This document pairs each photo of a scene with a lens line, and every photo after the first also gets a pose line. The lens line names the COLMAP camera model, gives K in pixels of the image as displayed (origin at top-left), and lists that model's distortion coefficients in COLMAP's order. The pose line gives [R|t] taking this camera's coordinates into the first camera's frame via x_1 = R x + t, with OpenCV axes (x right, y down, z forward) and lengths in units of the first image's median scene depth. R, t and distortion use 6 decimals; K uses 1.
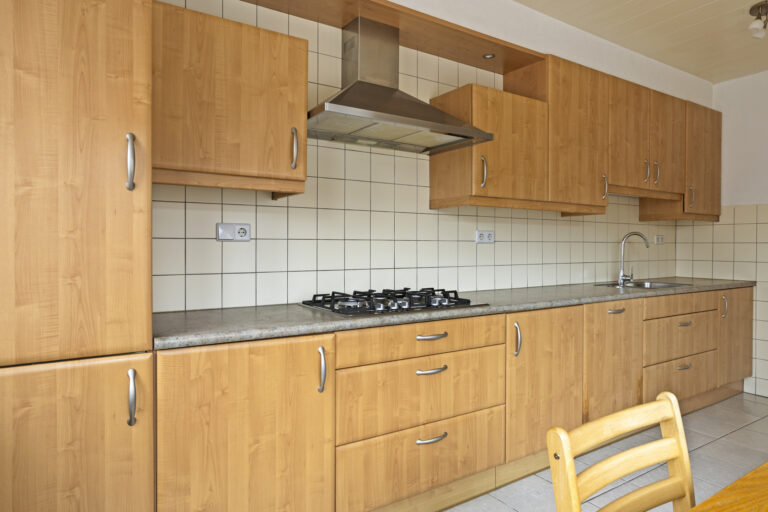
lens RADIAL K [[482.6, 0, 383.9], [0, 482.6, 272.4], [0, 0, 1]] dist [-0.031789, 0.037098]
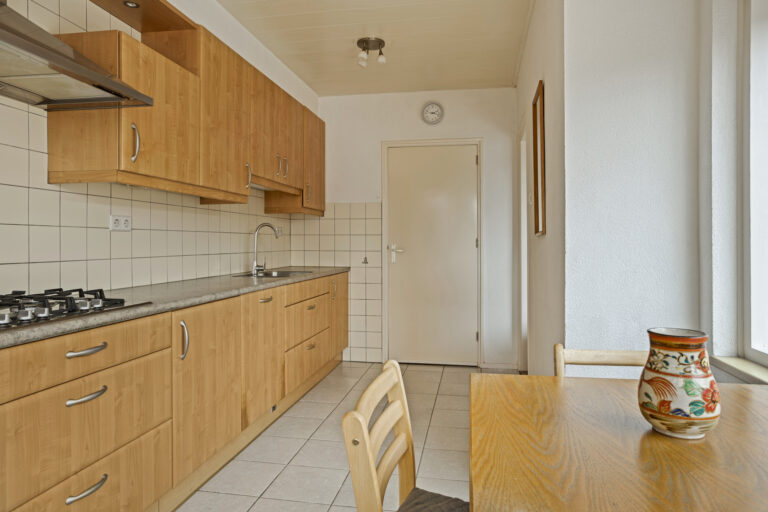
lens RADIAL K [[502.4, 0, 384.0], [0, 502.4, 256.0], [0, 0, 1]] dist [-0.008039, 0.029105]
pose [[0.689580, -0.021269, 0.723897, -0.117204], [0.041205, 0.999102, -0.009896, 0.010290], [-0.723036, 0.036653, 0.689837, 0.097703]]
